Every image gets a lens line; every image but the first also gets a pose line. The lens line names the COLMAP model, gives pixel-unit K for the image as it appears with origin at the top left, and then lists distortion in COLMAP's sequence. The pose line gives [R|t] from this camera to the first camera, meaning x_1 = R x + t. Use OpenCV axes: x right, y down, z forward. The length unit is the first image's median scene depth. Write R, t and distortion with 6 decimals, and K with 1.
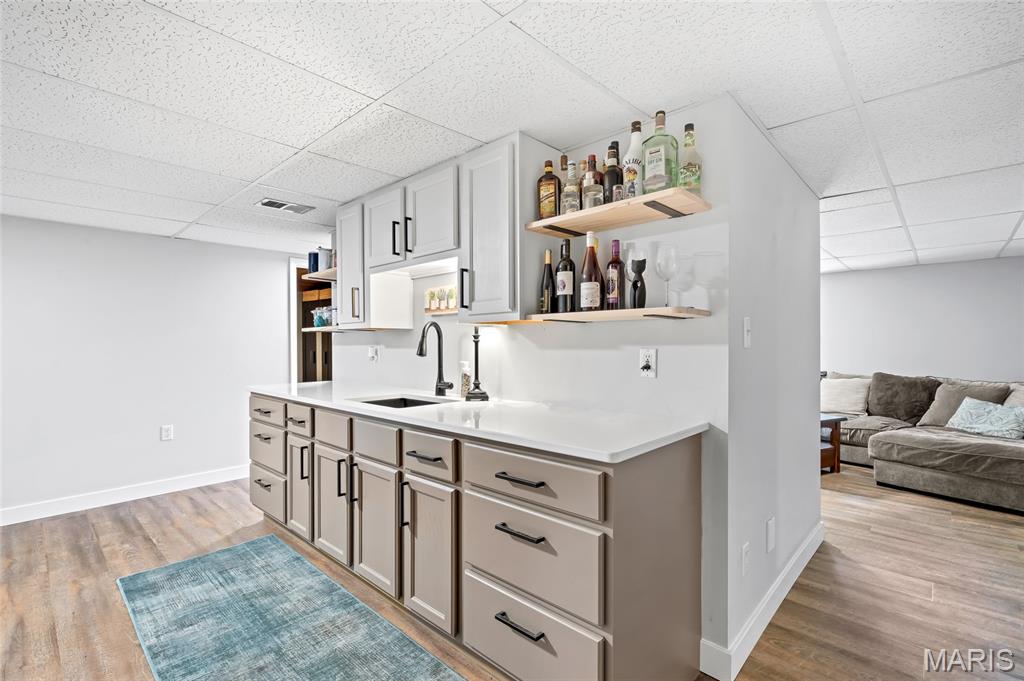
lens RADIAL K [[465.8, 0, 514.1], [0, 465.8, 343.7], [0, 0, 1]] dist [0.003745, -0.000680]
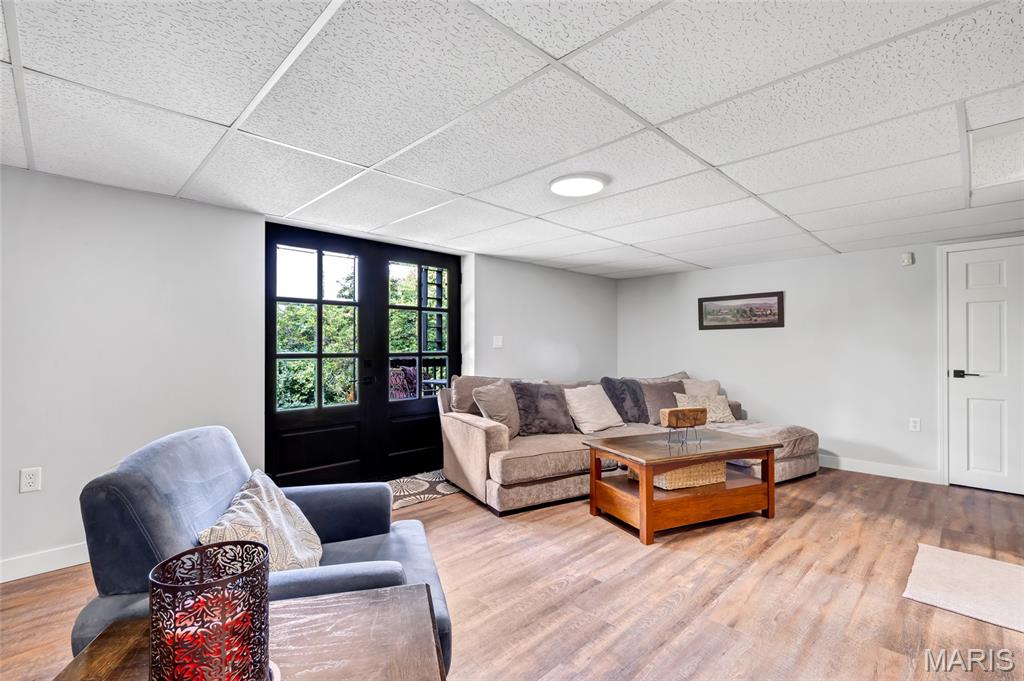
lens RADIAL K [[465.8, 0, 515.1], [0, 465.8, 342.7], [0, 0, 1]] dist [0.003745, -0.000680]
pose [[0.025030, 0.006348, 0.999667, -0.399204], [0.015341, 0.999860, -0.006733, -0.028710], [-0.999569, 0.015504, 0.024929, 2.665588]]
